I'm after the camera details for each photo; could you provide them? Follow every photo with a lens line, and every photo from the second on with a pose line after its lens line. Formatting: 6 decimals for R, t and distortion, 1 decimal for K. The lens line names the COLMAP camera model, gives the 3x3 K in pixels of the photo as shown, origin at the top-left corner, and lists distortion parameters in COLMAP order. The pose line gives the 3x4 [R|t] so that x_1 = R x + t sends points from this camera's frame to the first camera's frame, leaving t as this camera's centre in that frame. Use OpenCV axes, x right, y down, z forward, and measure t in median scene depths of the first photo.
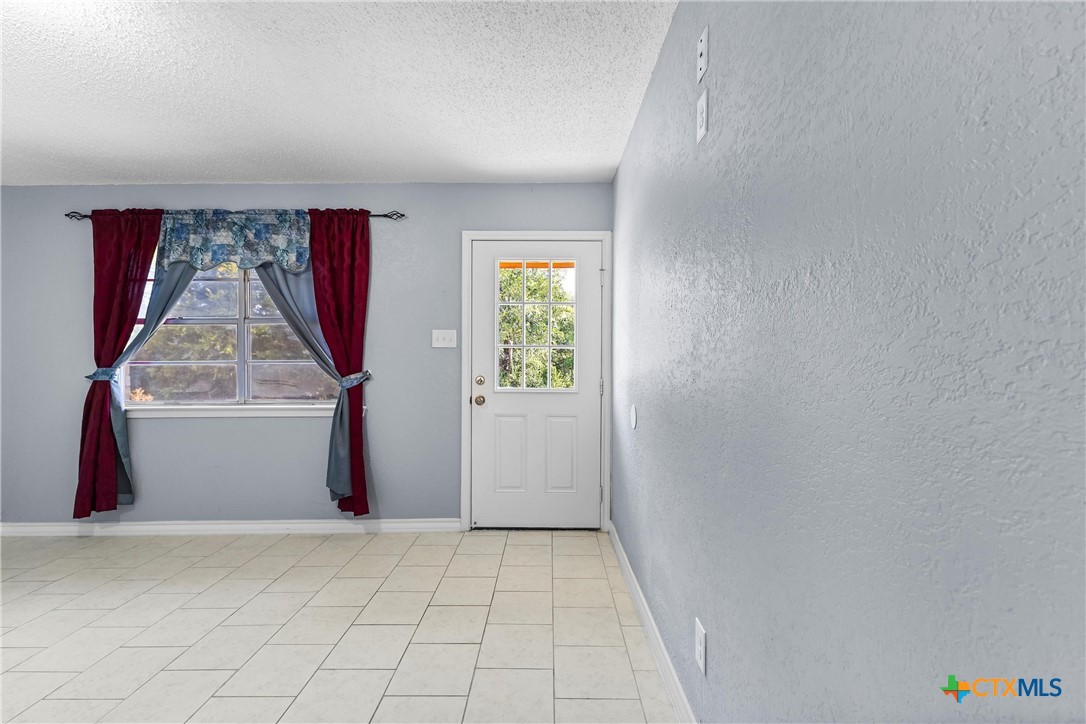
lens RADIAL K [[465.1, 0, 542.9], [0, 465.1, 360.1], [0, 0, 1]] dist [0.007219, -0.002008]
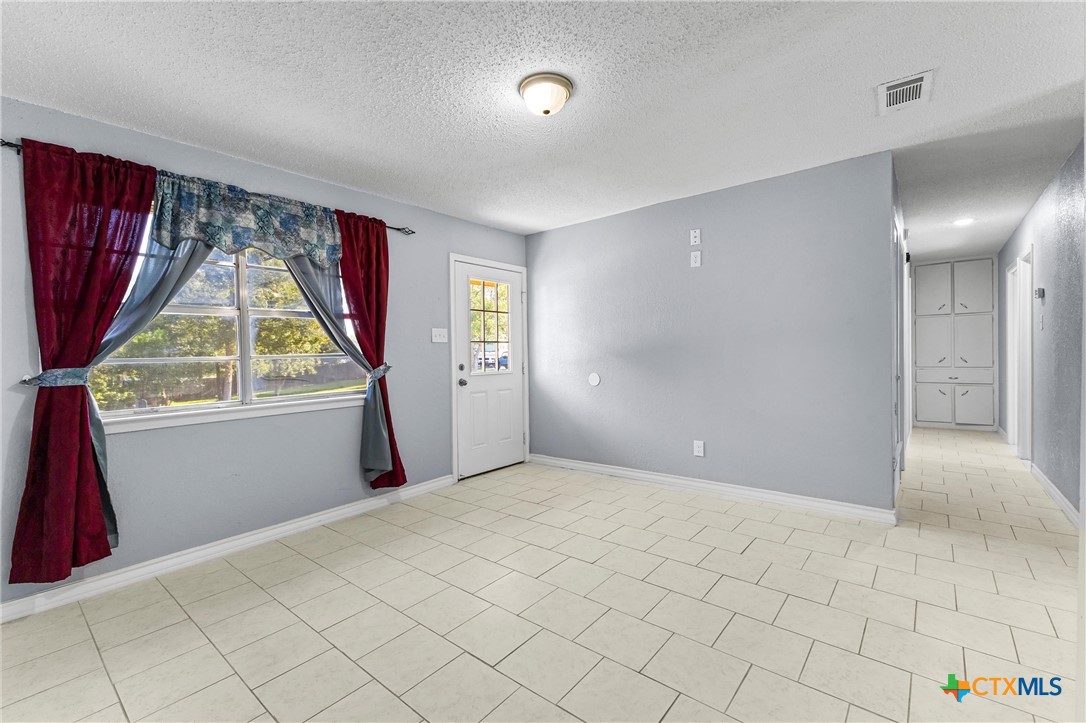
lens RADIAL K [[465.1, 0, 544.0], [0, 465.1, 361.0], [0, 0, 1]] dist [0.007219, -0.002008]
pose [[0.629669, -0.025435, 0.776447, -1.026769], [0.020337, 0.999661, 0.016255, 0.008625], [-0.776597, 0.005555, 0.629973, -0.018574]]
